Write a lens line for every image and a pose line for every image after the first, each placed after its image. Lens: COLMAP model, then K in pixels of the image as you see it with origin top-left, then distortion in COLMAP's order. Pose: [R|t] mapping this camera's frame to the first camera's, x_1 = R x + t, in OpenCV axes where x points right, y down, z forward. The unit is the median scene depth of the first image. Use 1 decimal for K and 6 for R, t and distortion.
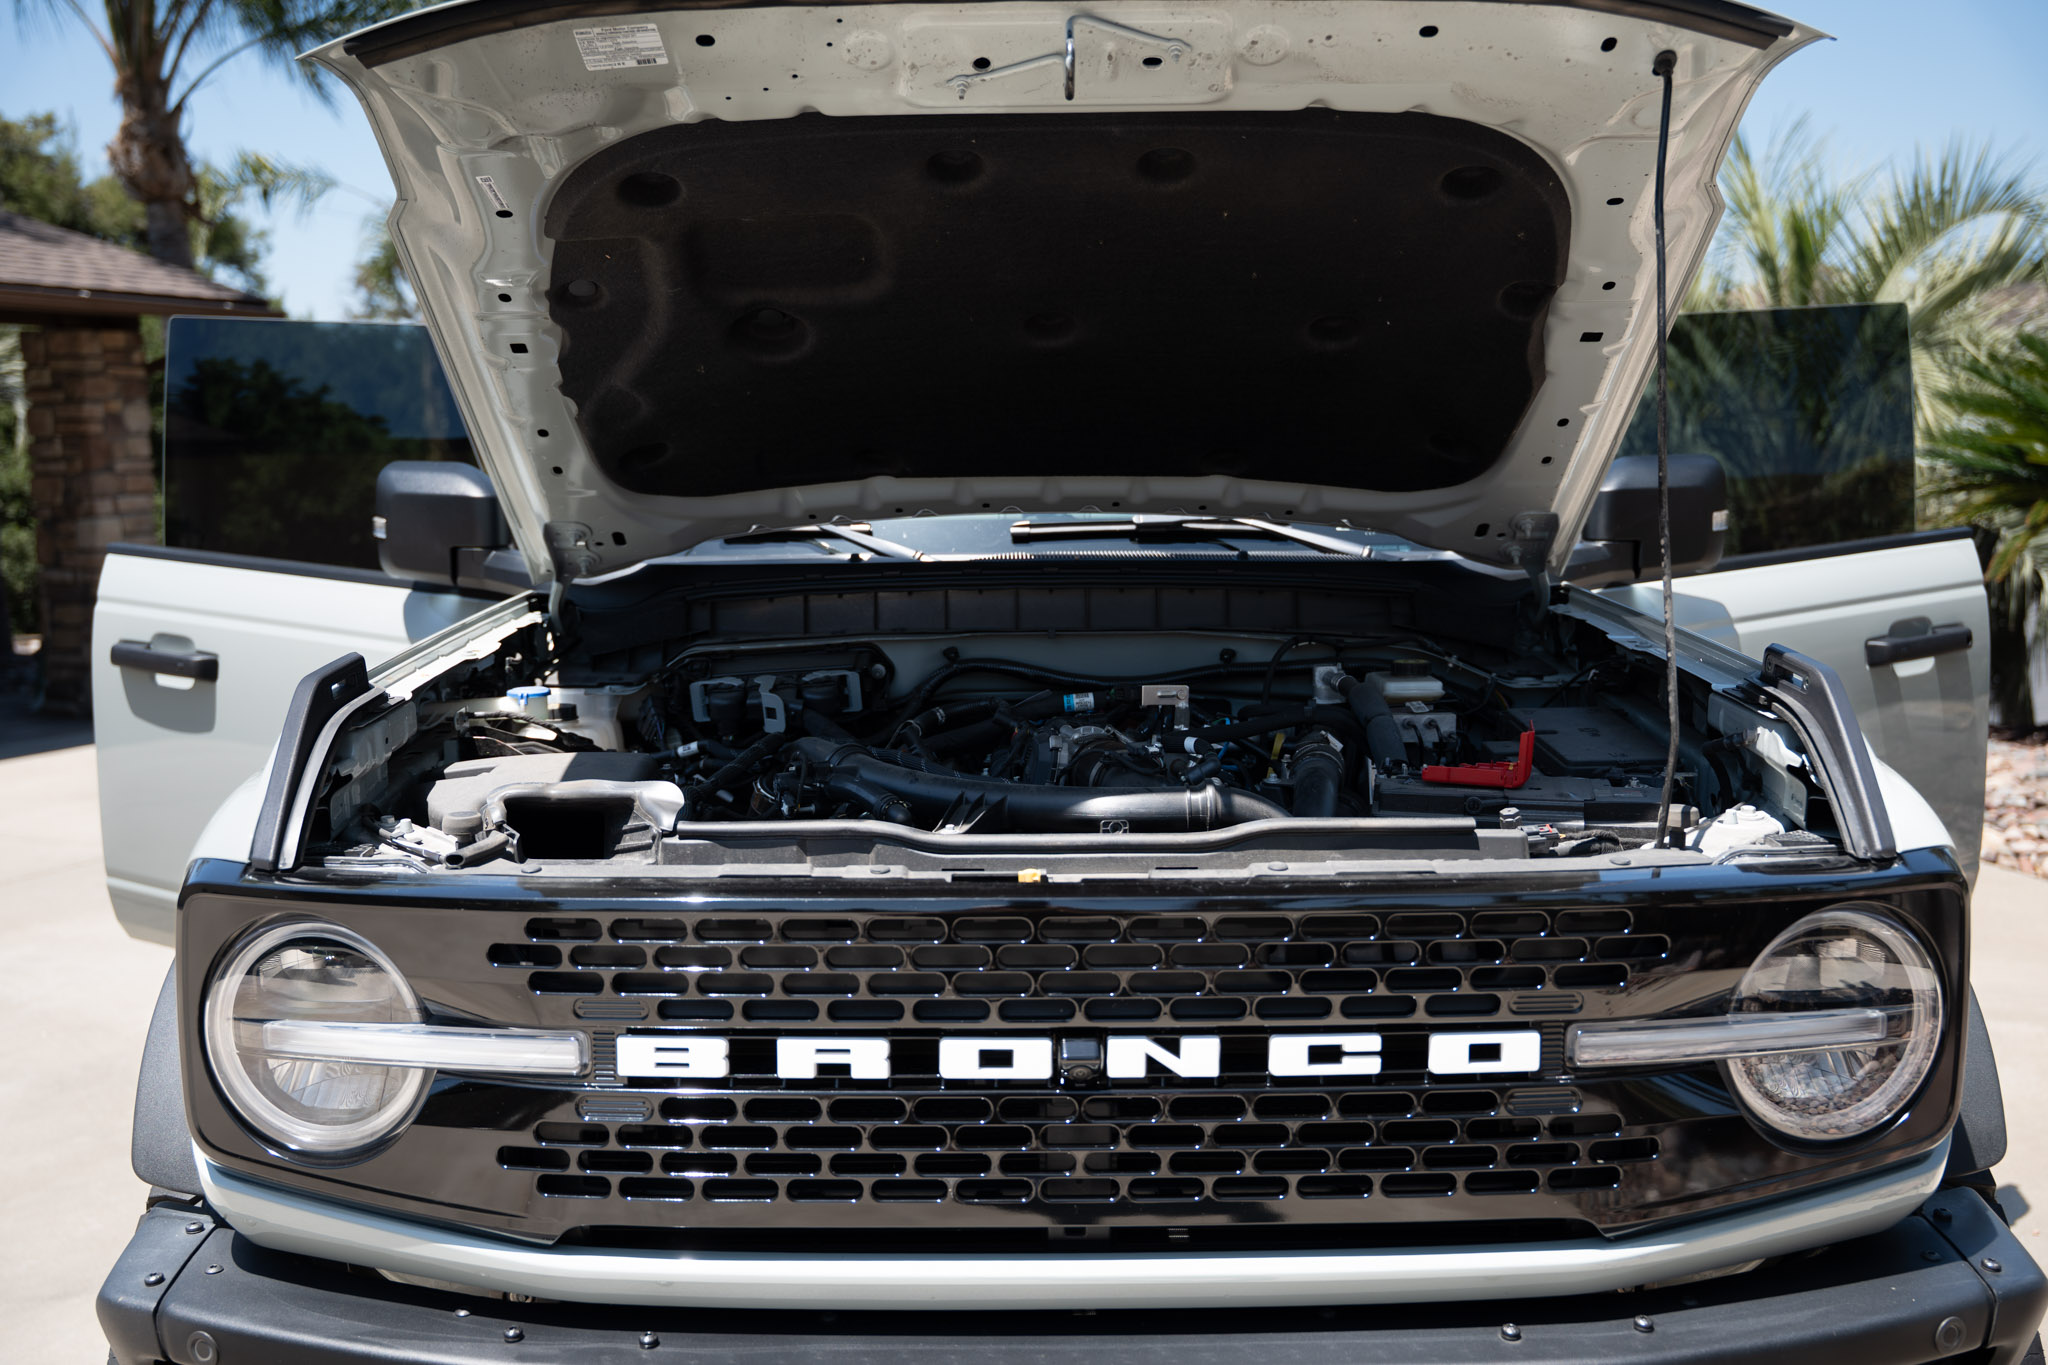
lens RADIAL K [[1951.4, 0, 1024.0], [0, 1951.4, 682.5], [0, 0, 1]] dist [-0.169712, -0.005189]
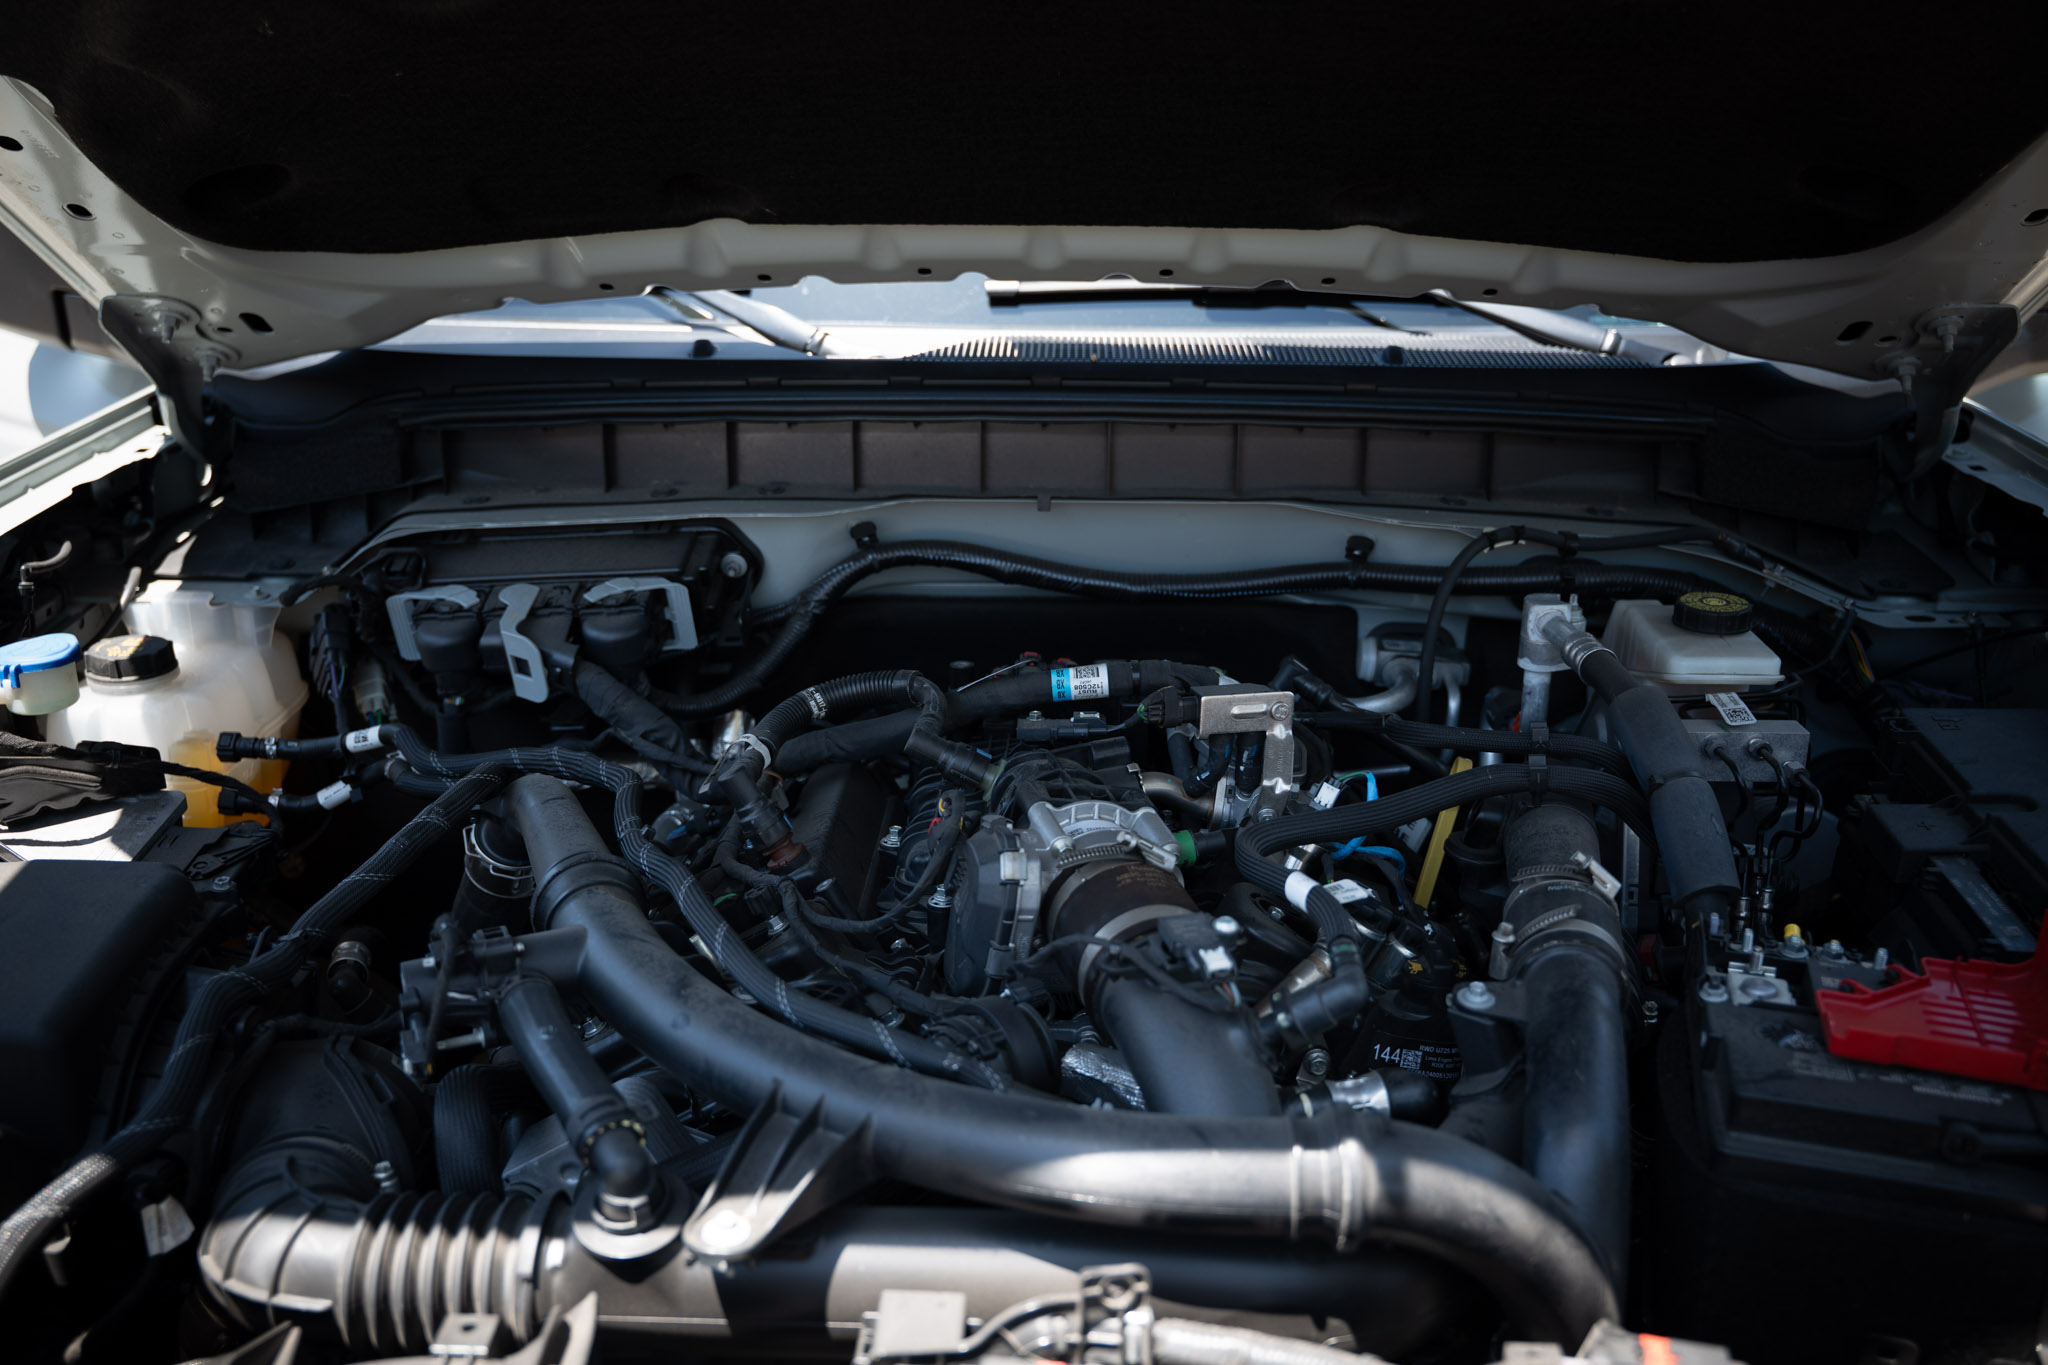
lens RADIAL K [[1910.5, 0, 978.9], [0, 1910.5, 682.7], [0, 0, 1]] dist [-0.034562, 0.002831]
pose [[0.998336, 0.029219, -0.049708, 0.025109], [-0.017473, 0.974862, 0.222123, -0.098875], [0.054949, -0.220885, 0.973751, 0.469098]]
